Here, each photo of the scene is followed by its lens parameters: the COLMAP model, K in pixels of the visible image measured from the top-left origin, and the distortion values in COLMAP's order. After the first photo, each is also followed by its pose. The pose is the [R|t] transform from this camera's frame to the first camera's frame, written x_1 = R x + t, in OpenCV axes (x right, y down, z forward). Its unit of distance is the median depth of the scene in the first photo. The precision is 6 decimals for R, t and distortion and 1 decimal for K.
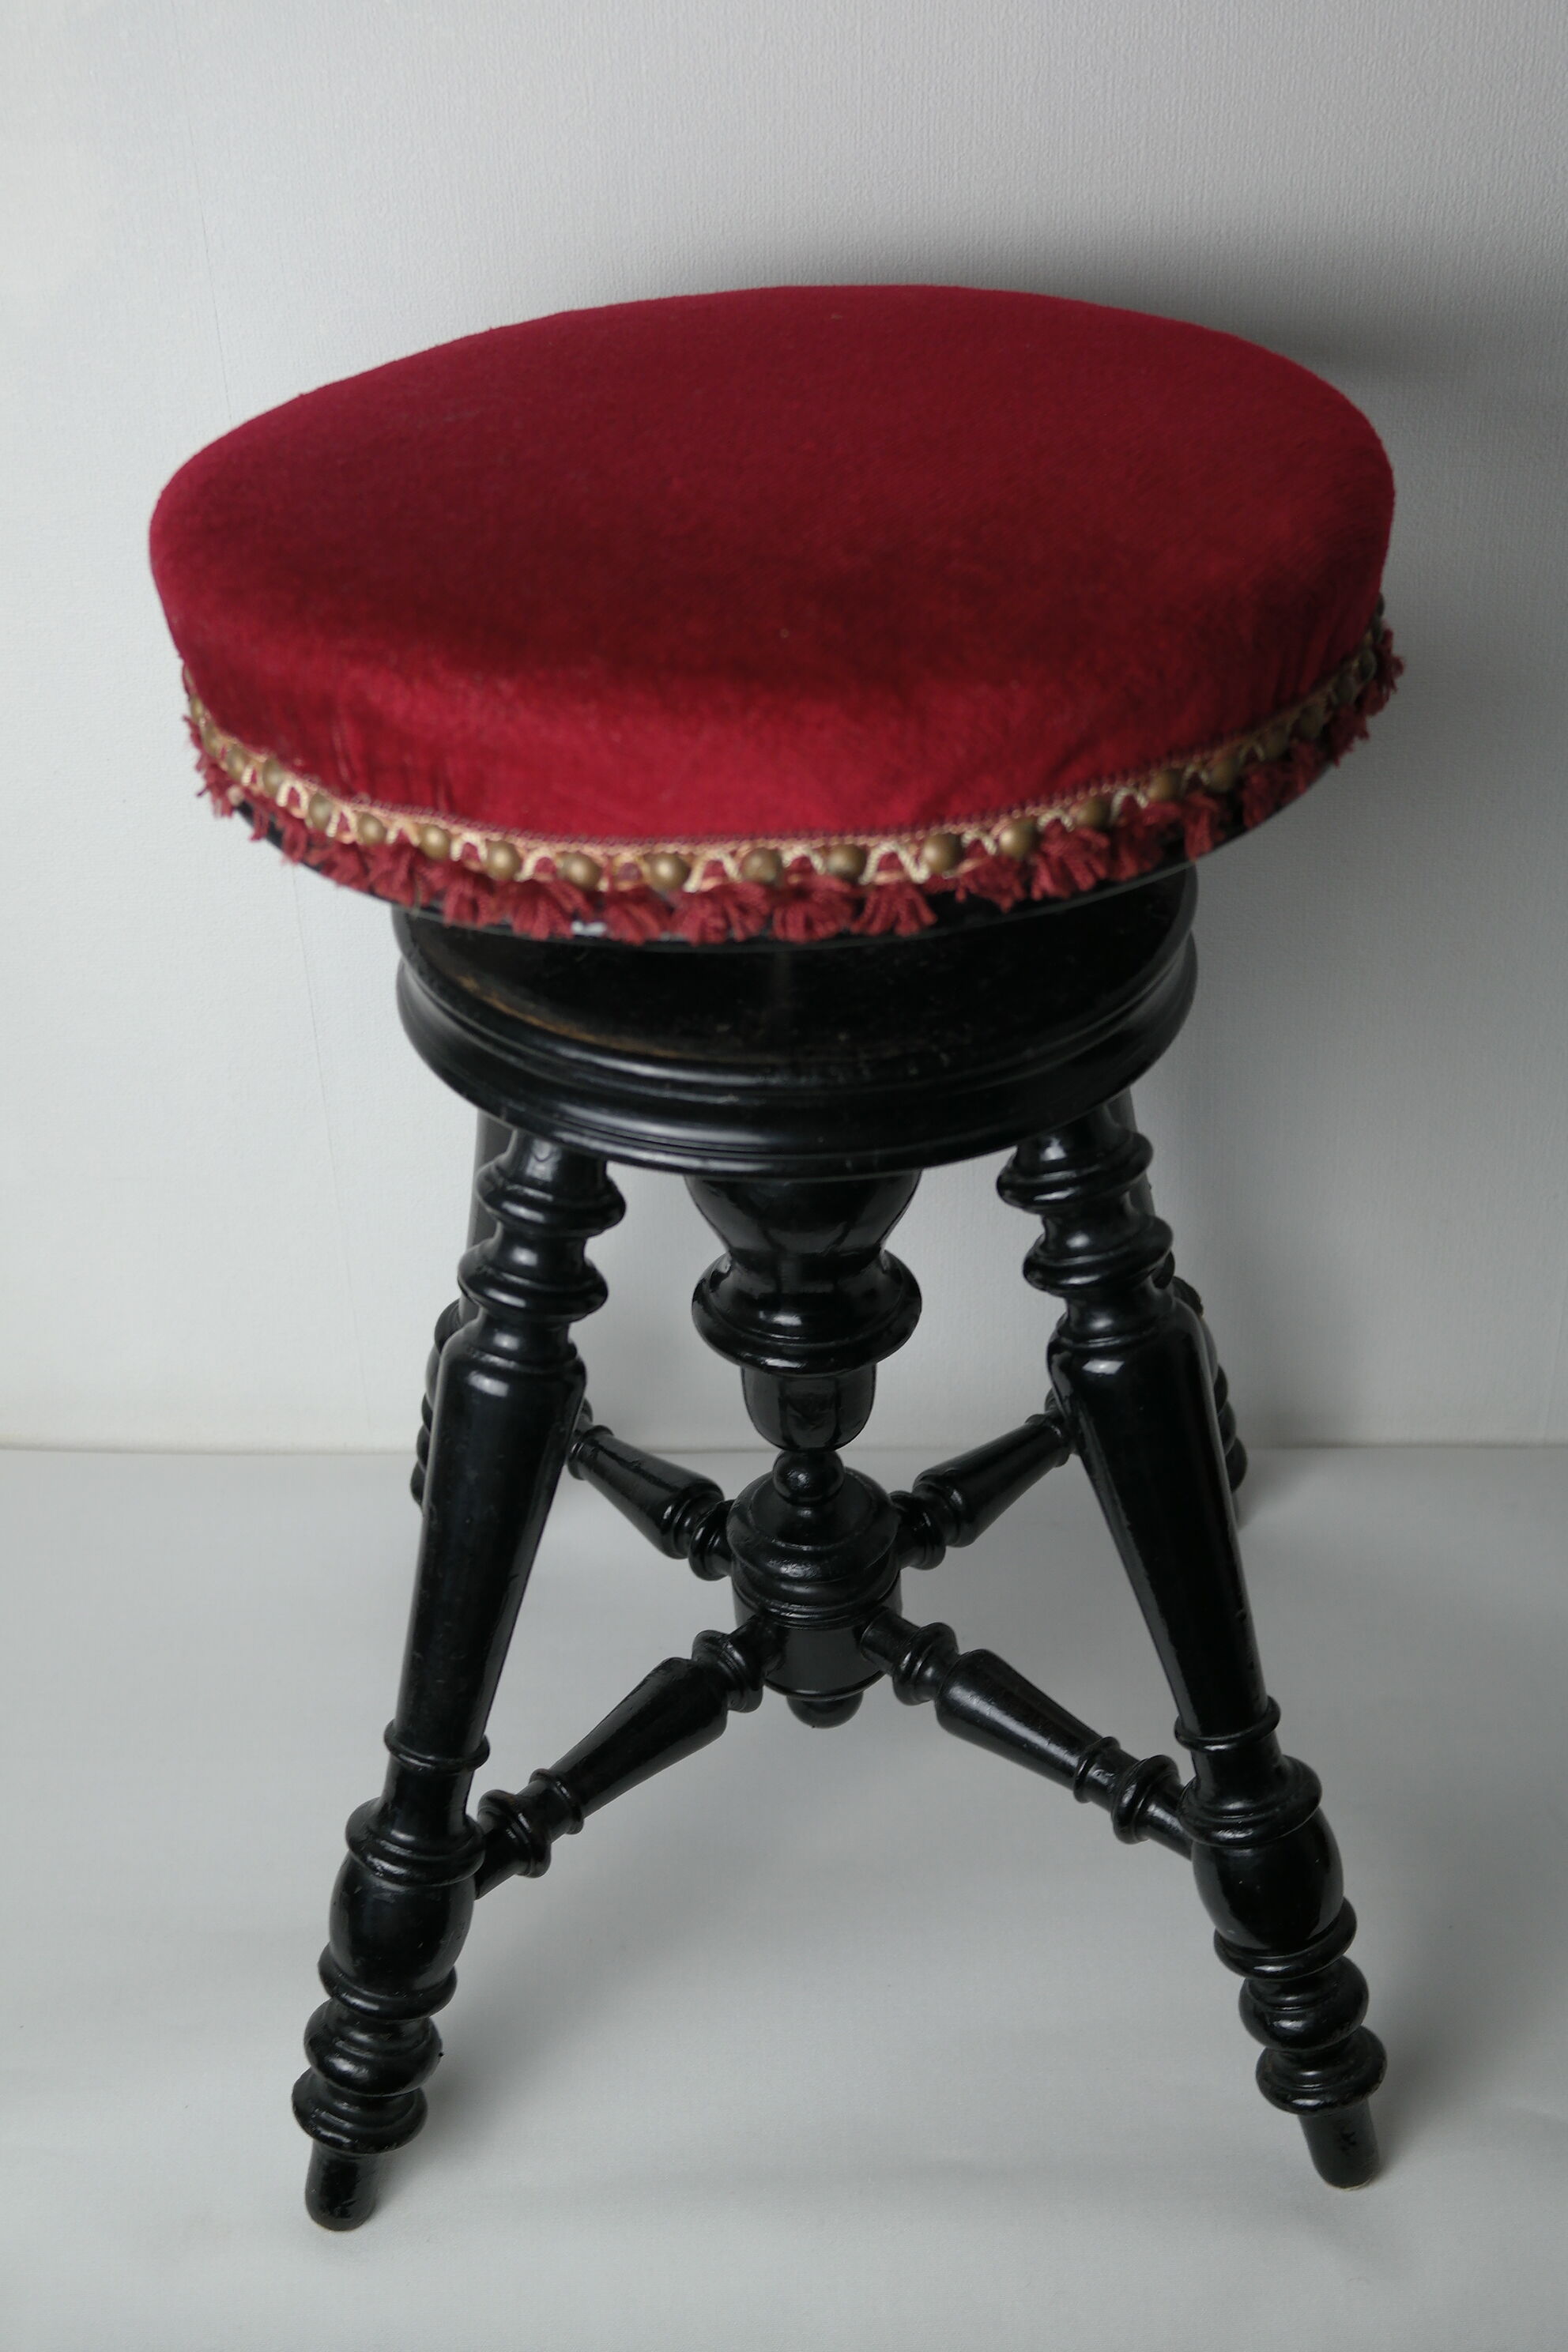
lens RADIAL K [[2759.7, 0, 784.0], [0, 2759.7, 1176.0], [0, 0, 1]] dist [0.026905, -0.001356]
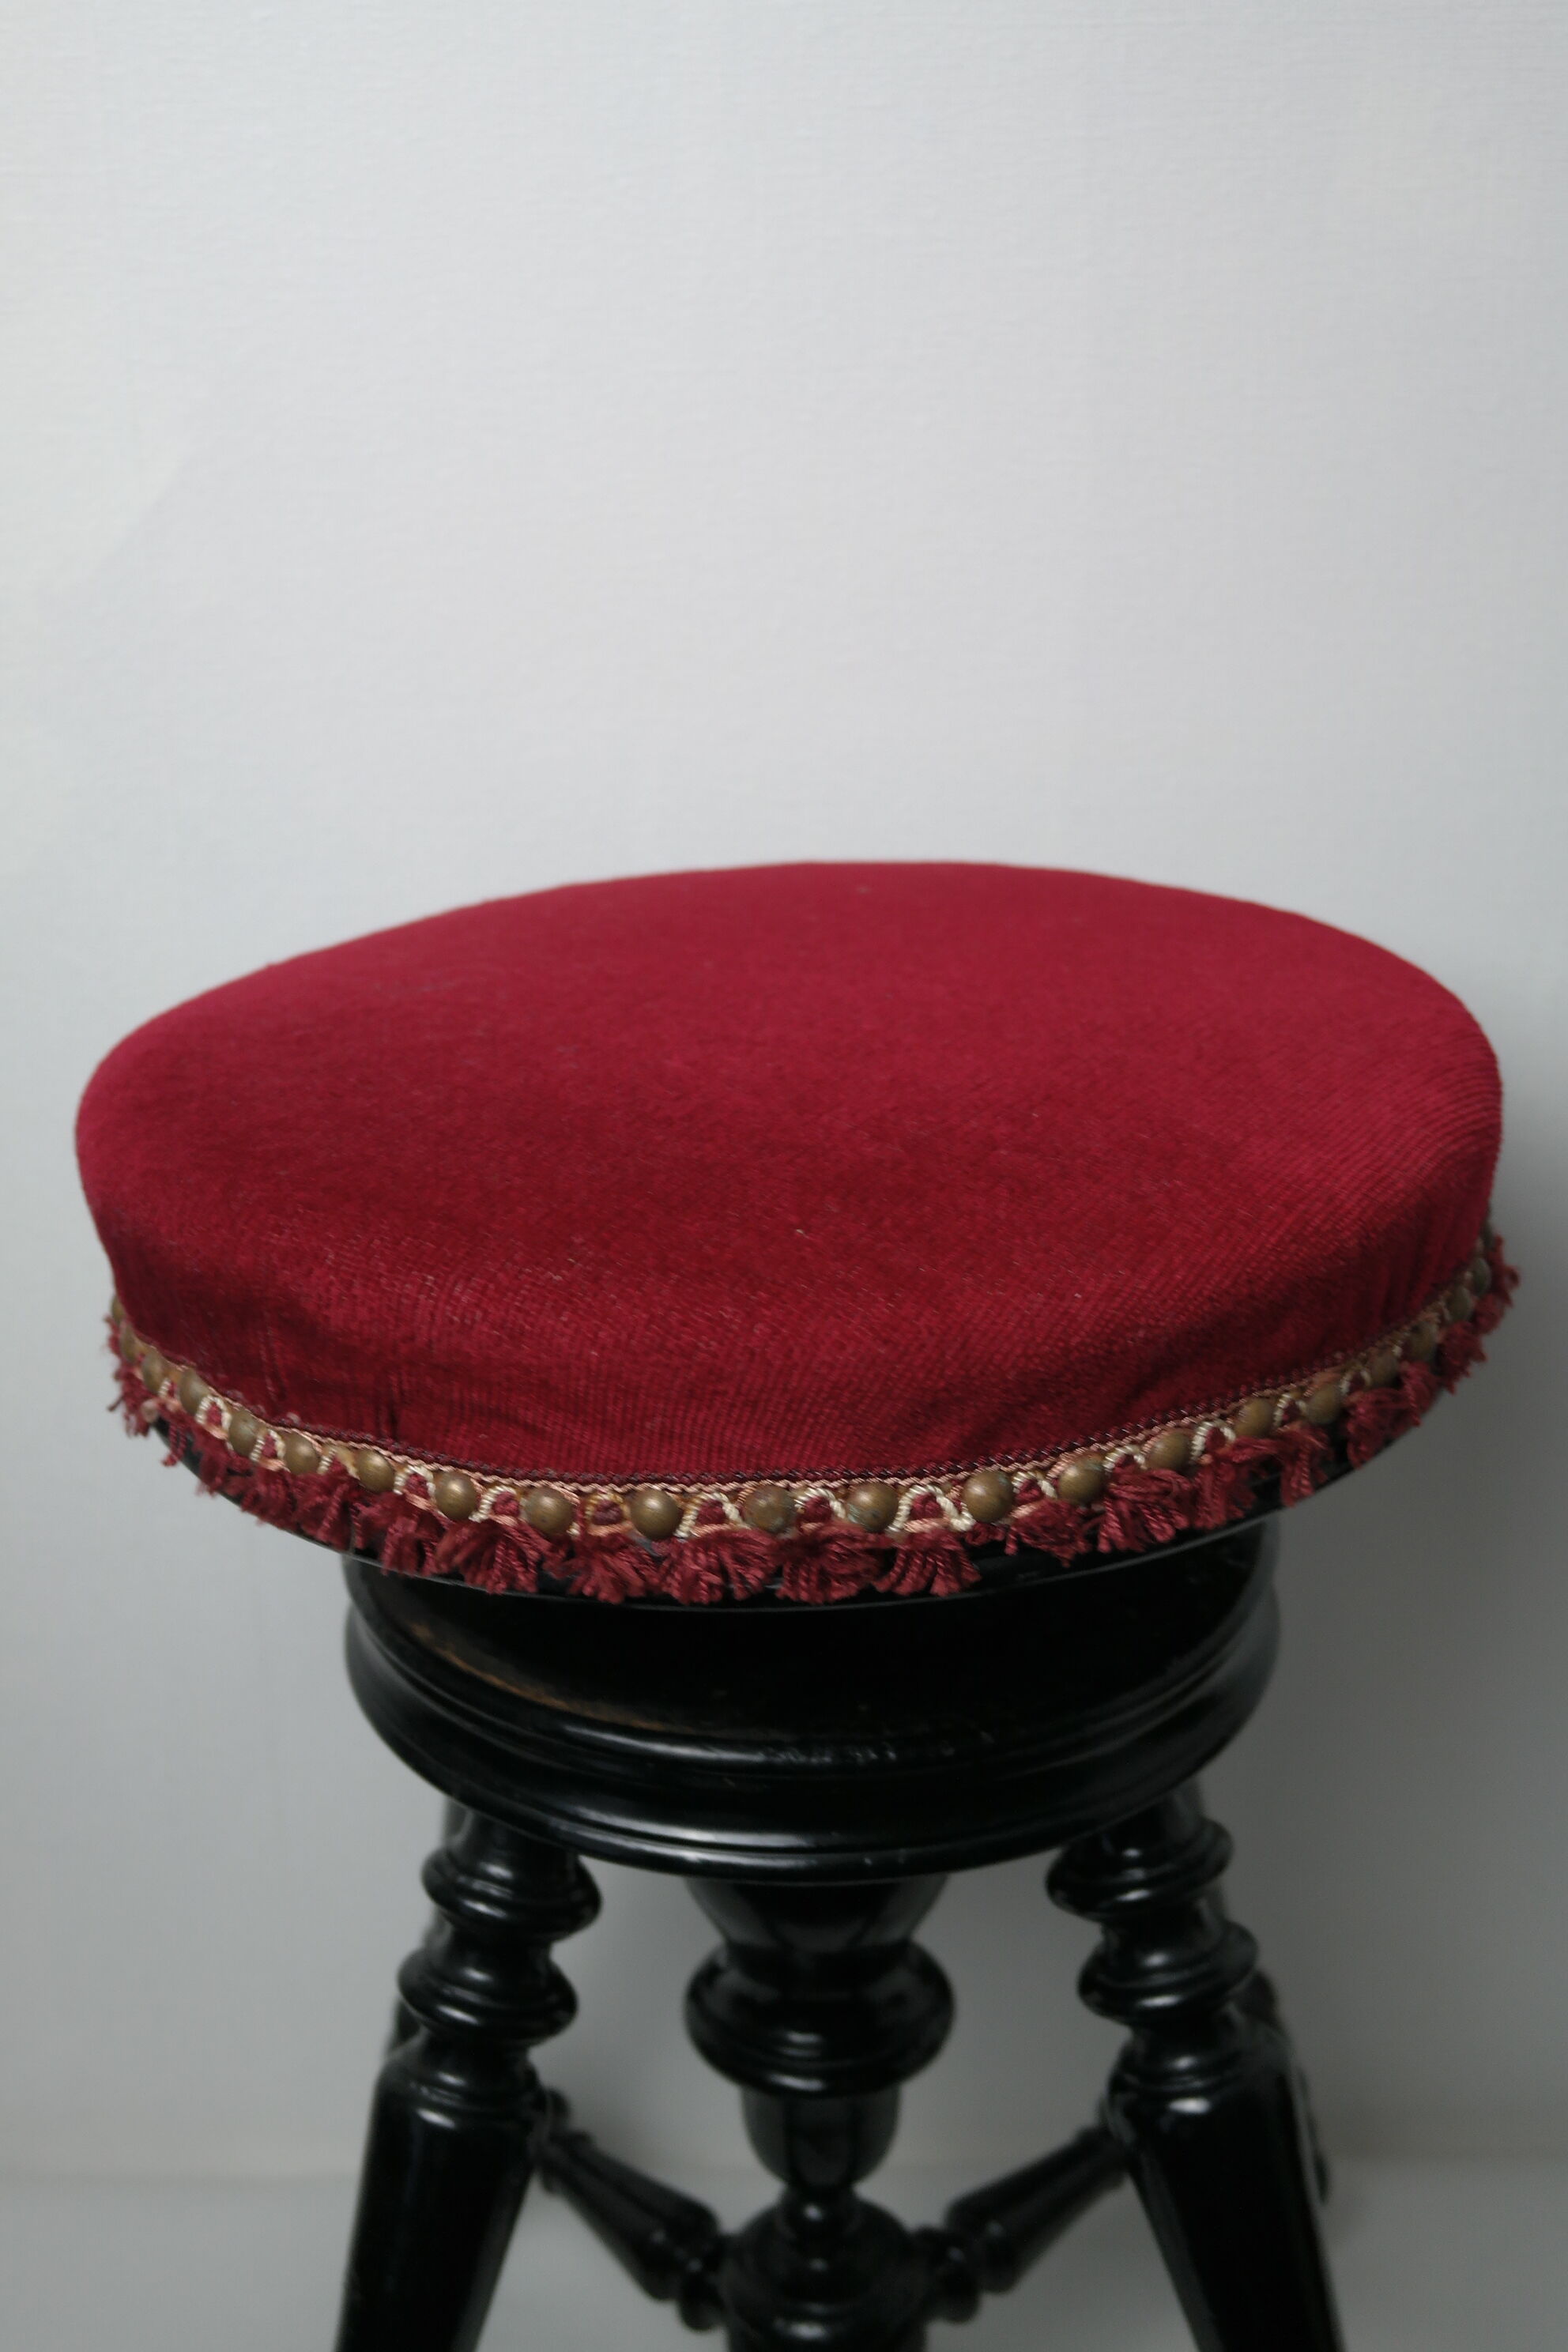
lens RADIAL K [[2692.7, 0, 784.0], [0, 2692.7, 1176.0], [0, 0, 1]] dist [0.019093, 0.011147]
pose [[0.999889, 0.012293, -0.008398, 0.001899], [-0.013786, 0.977494, -0.210514, -0.037939], [0.005621, 0.210606, 0.977555, 0.184125]]
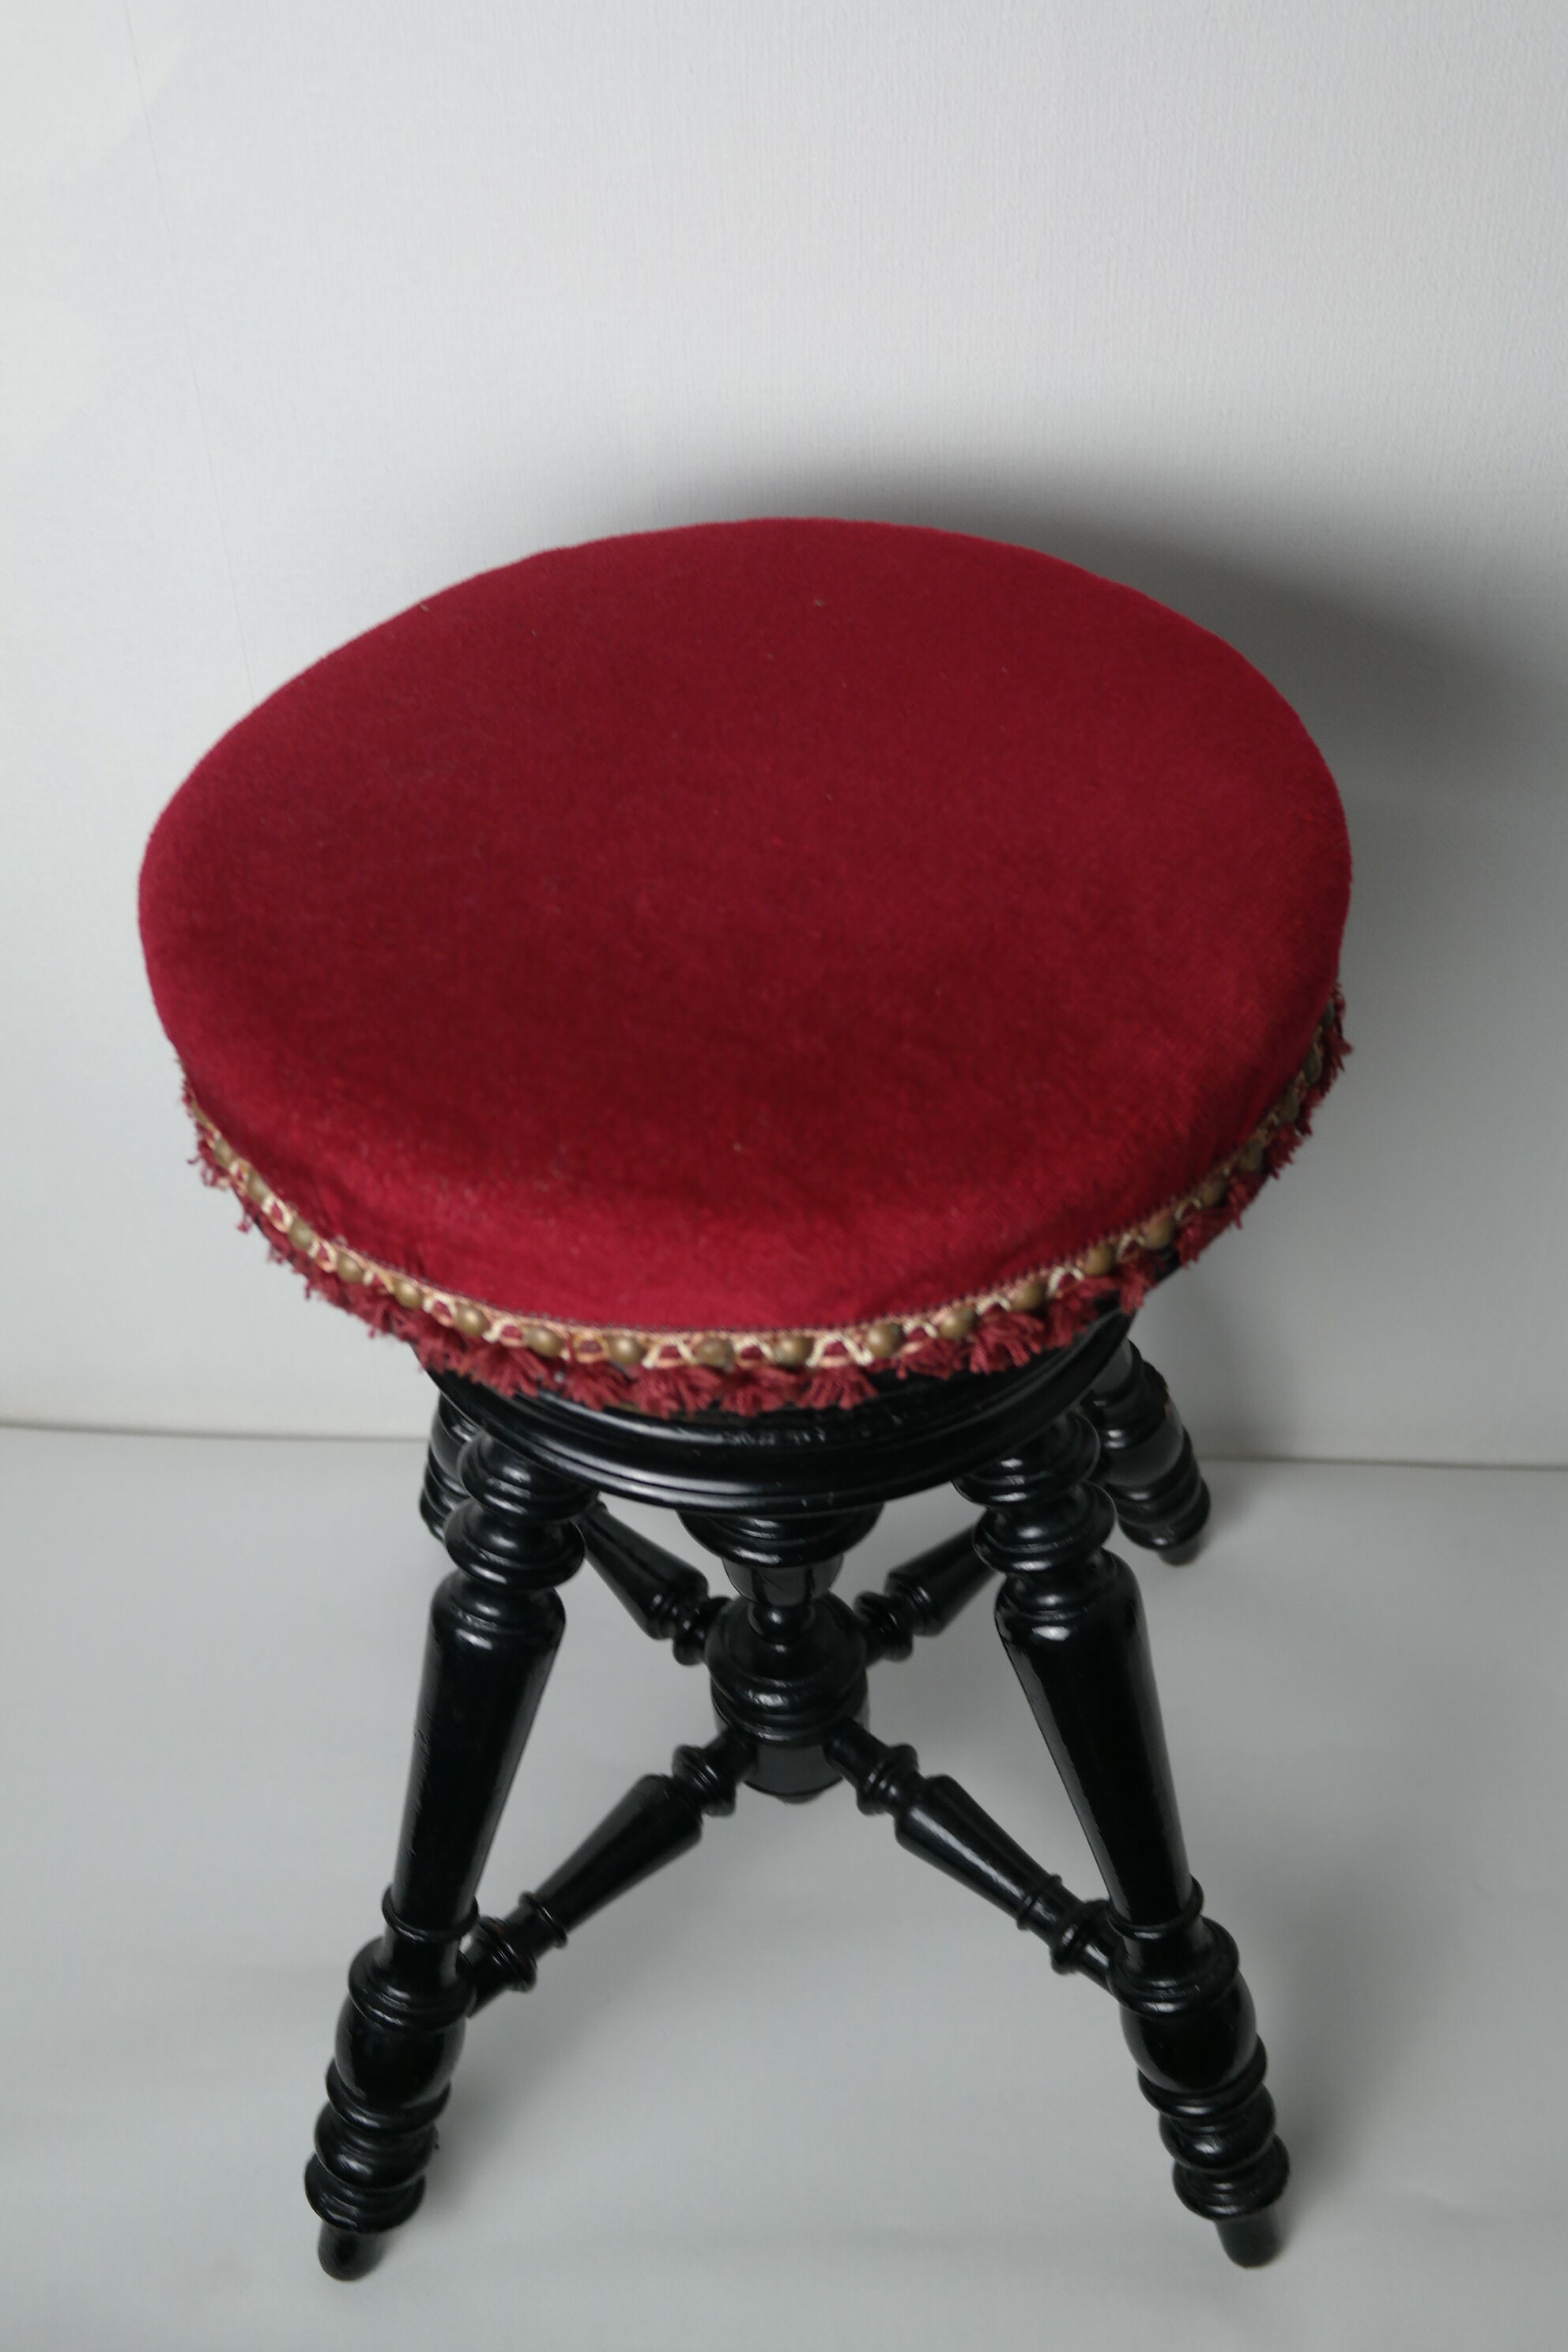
lens RADIAL K [[2759.7, 0, 784.0], [0, 2759.7, 1176.0], [0, 0, 1]] dist [0.026905, -0.001356]
pose [[0.999662, 0.020348, -0.016183, 0.032054], [-0.017266, 0.984963, 0.171900, -0.333770], [0.019437, -0.171562, 0.984981, -0.028522]]
